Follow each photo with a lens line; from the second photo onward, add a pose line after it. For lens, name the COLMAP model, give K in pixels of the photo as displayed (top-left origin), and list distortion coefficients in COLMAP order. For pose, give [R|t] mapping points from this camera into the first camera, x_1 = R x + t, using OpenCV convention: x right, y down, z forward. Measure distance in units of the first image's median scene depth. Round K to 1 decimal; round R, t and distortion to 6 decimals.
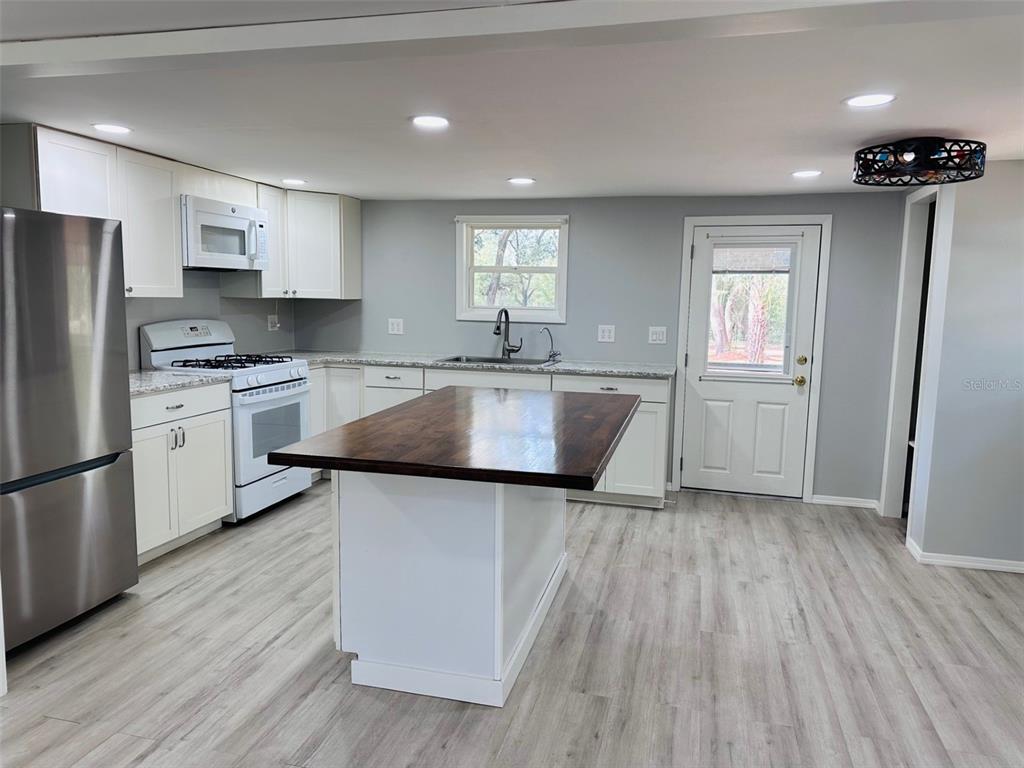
lens RADIAL K [[712.5, 0, 508.9], [0, 712.5, 384.1], [0, 0, 1]] dist [0.066905, -0.071787]
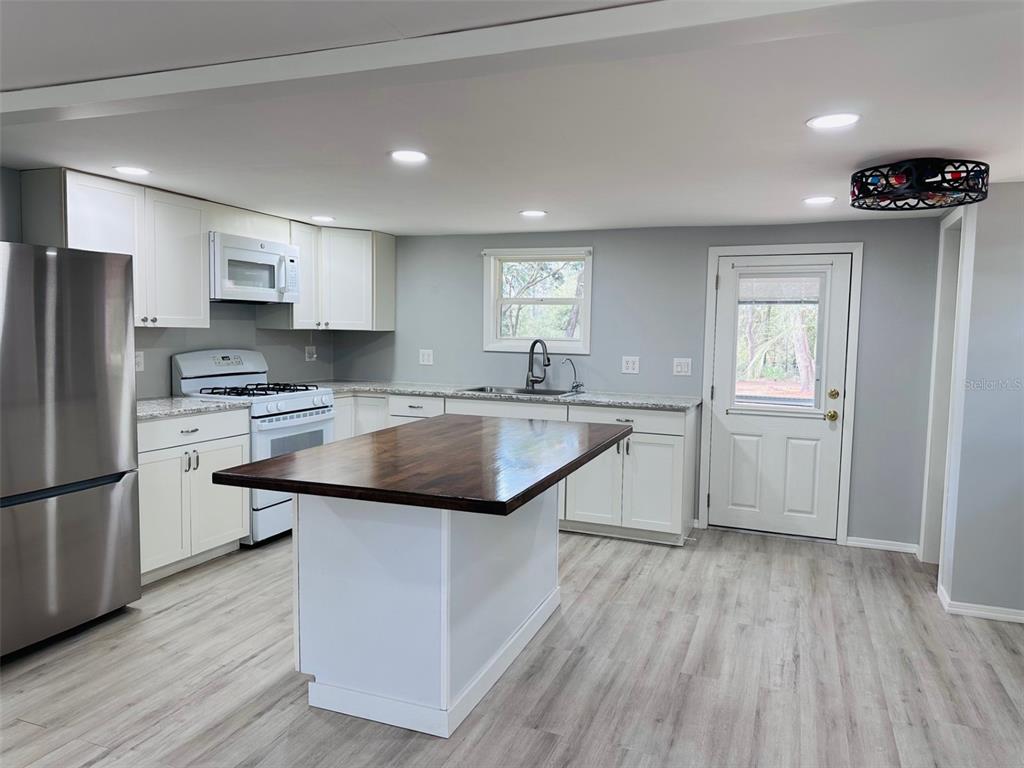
lens RADIAL K [[712.5, 0, 515.1], [0, 712.5, 386.6], [0, 0, 1]] dist [0.066905, -0.071787]
pose [[0.993786, 0.008842, -0.110952, 0.110172], [-0.013907, 0.998892, -0.044952, 0.006837], [0.110432, 0.046216, 0.992809, 0.005598]]
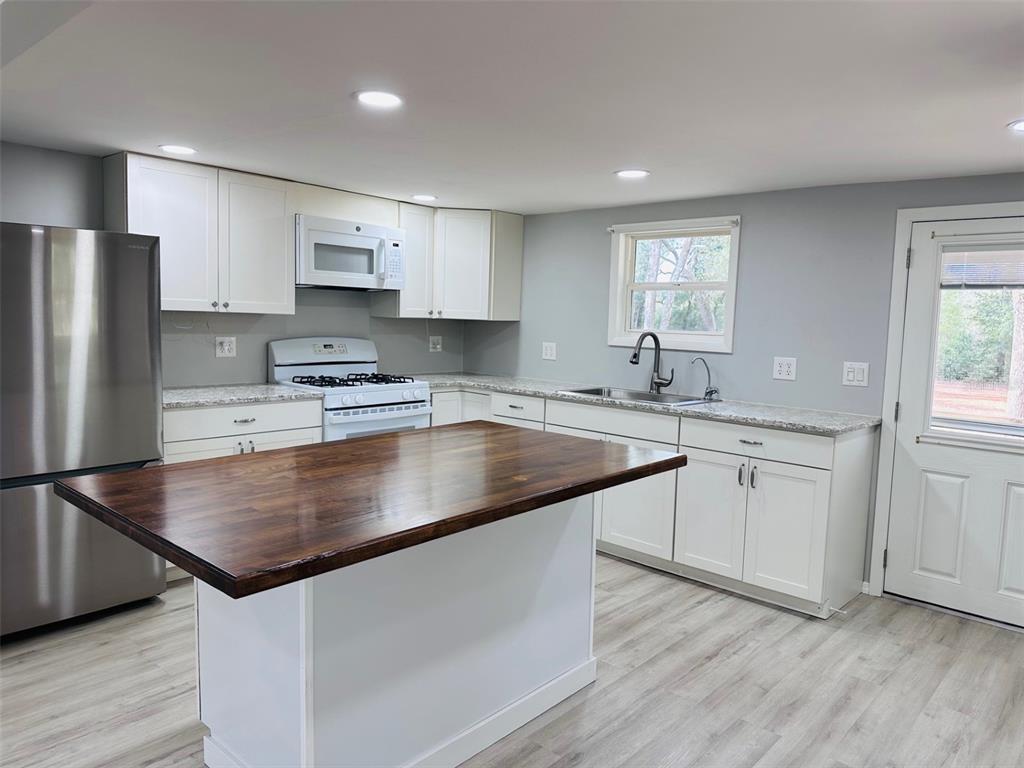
lens RADIAL K [[712.5, 0, 513.4], [0, 712.5, 384.0], [0, 0, 1]] dist [0.066905, -0.071787]
pose [[0.888703, 0.053798, -0.455316, 0.289526], [-0.071737, 0.997177, -0.022197, -0.021559], [0.452836, 0.052390, 0.890053, 0.241808]]
